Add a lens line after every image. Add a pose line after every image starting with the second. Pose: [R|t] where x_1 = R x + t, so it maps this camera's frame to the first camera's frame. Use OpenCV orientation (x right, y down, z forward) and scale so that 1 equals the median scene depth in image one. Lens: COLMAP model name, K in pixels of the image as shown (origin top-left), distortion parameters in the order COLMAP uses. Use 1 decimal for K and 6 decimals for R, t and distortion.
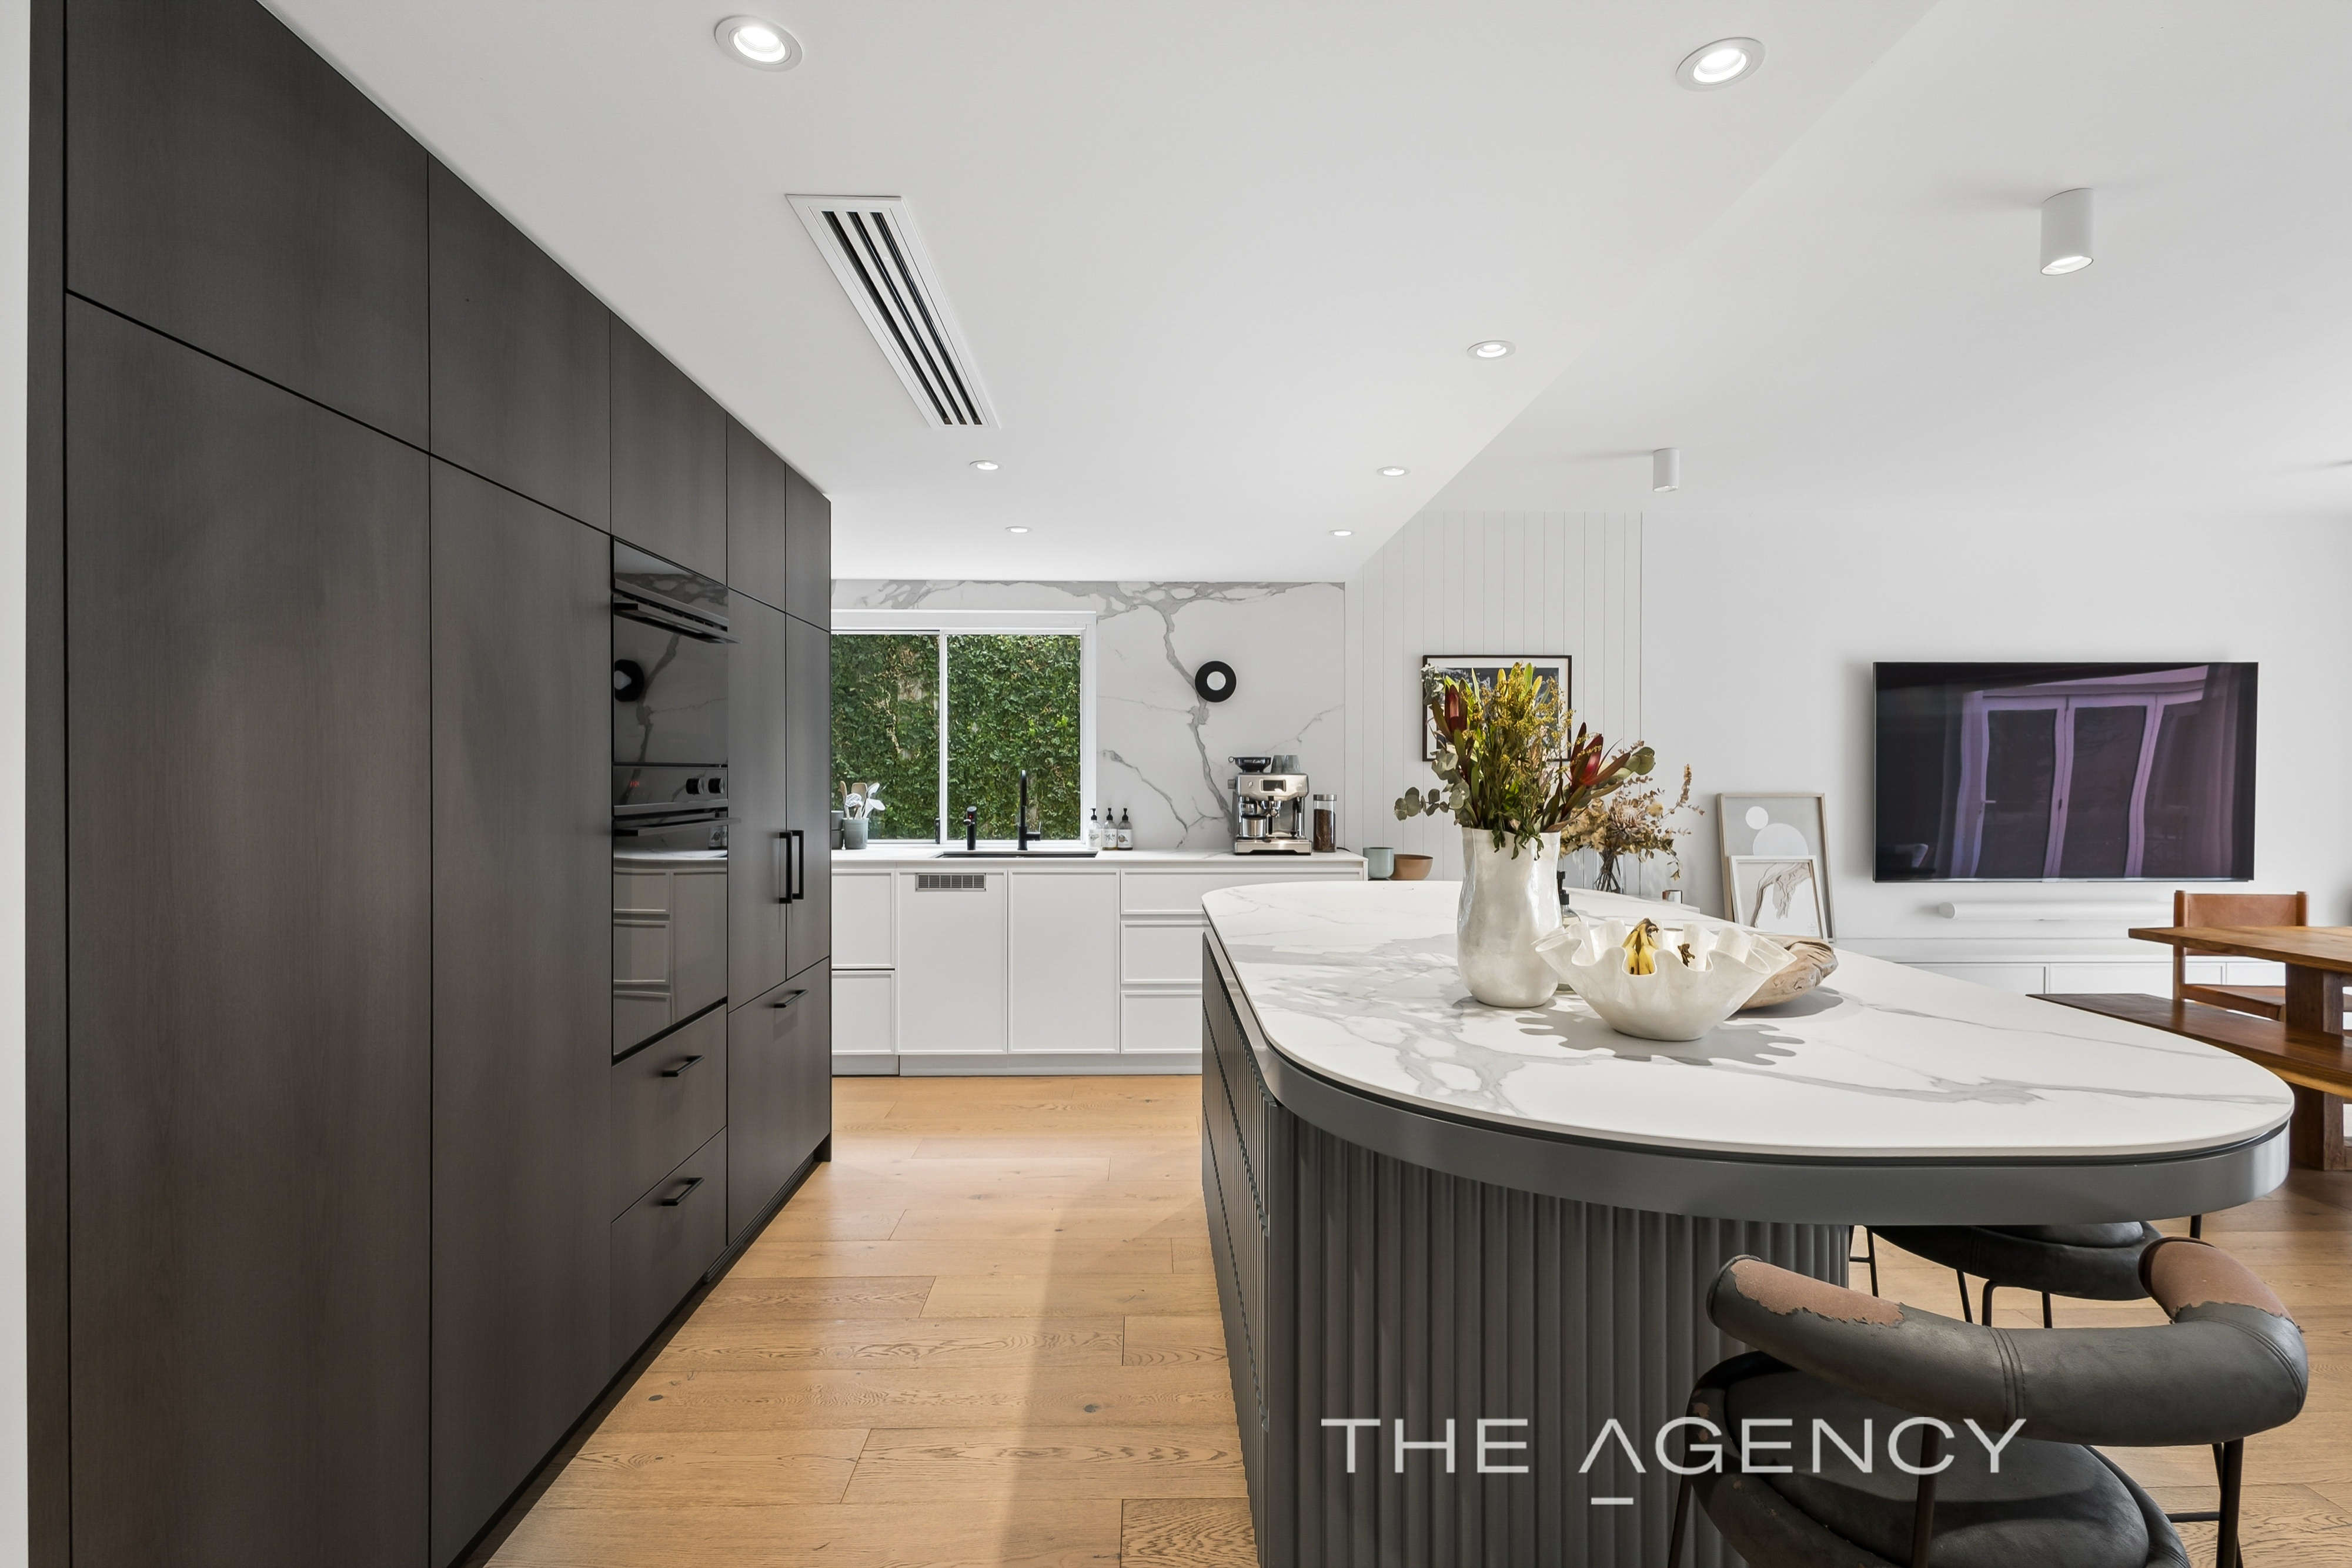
lens RADIAL K [[1085.1, 0, 1174.1], [0, 1085.1, 778.1], [0, 0, 1]] dist [0.003935, -0.000619]
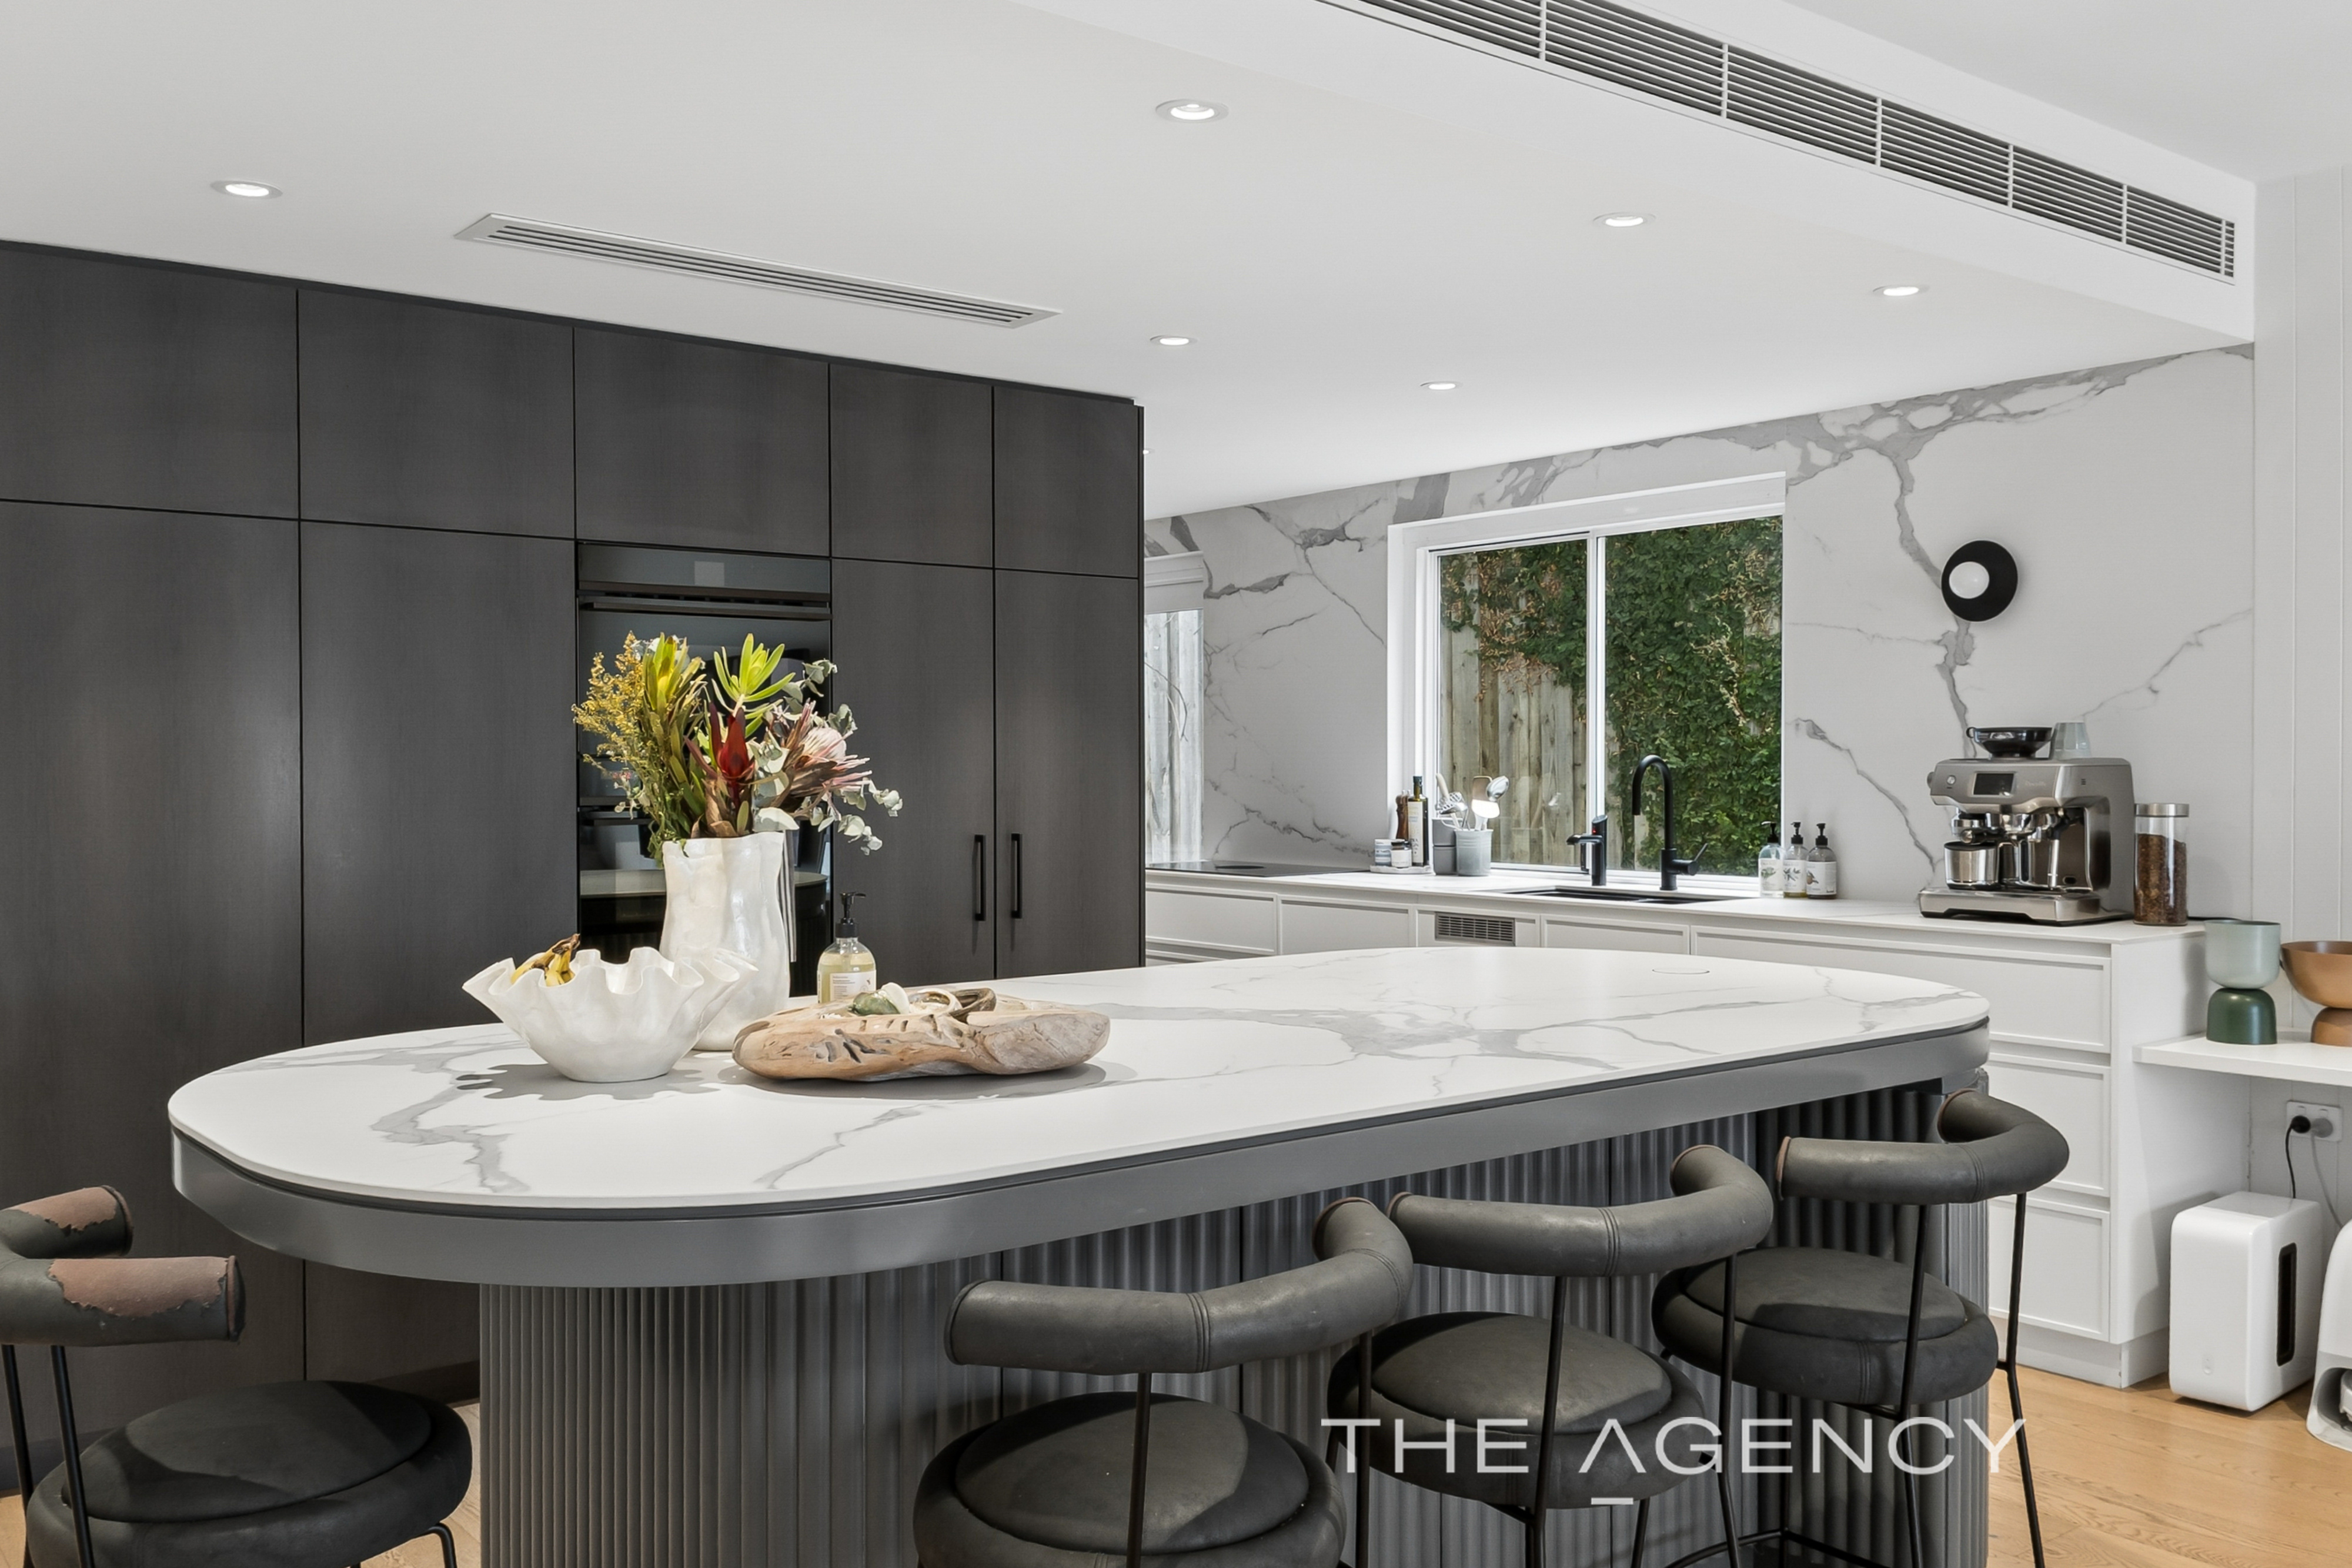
lens RADIAL K [[2008.6, 0, 1177.0], [0, 2008.6, 777.6], [0, 0, 1]] dist [0.011396, -0.003223]
pose [[0.590557, 0.002577, -0.806992, 0.581000], [0.001680, 0.999989, 0.004423, -0.000566], [0.806995, -0.003968, 0.590546, 0.130468]]
